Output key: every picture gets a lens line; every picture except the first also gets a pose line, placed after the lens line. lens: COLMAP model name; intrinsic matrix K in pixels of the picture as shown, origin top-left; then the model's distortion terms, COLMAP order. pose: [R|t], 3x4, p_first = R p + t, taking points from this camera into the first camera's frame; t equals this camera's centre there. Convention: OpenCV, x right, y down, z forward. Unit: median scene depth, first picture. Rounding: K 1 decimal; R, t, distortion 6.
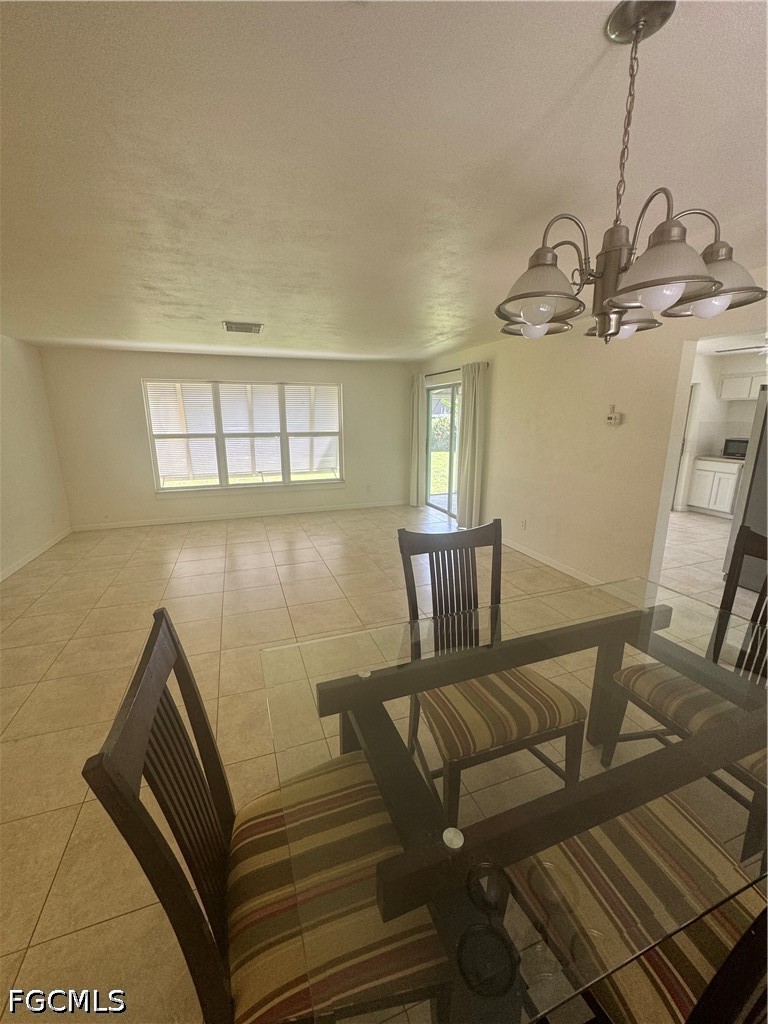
lens RADIAL K [[415.8, 0, 384.0], [0, 415.8, 512.0], [0, 0, 1]] dist [-0.000437, -0.000198]
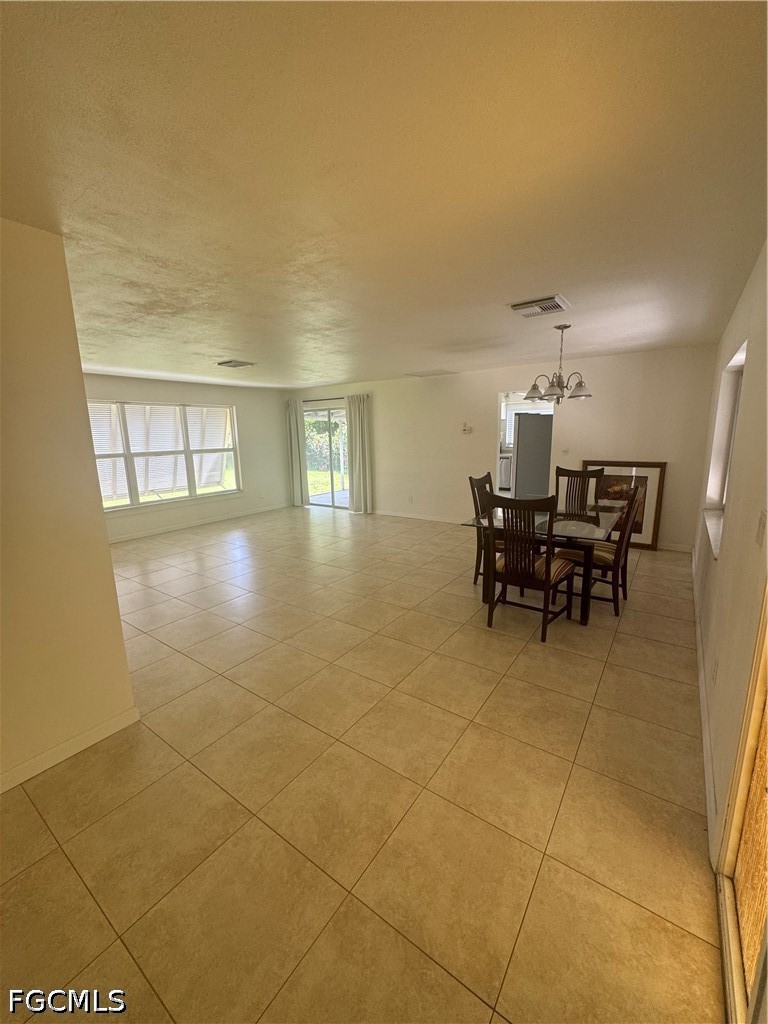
lens RADIAL K [[410.0, 0, 384.0], [0, 410.0, 512.0], [0, 0, 1]] dist [0.022857, -0.000078]
pose [[0.825256, -0.126636, 0.550378, -0.428596], [0.148472, 0.988904, 0.004911, 0.037916], [-0.544893, 0.077663, 0.834901, -0.157973]]
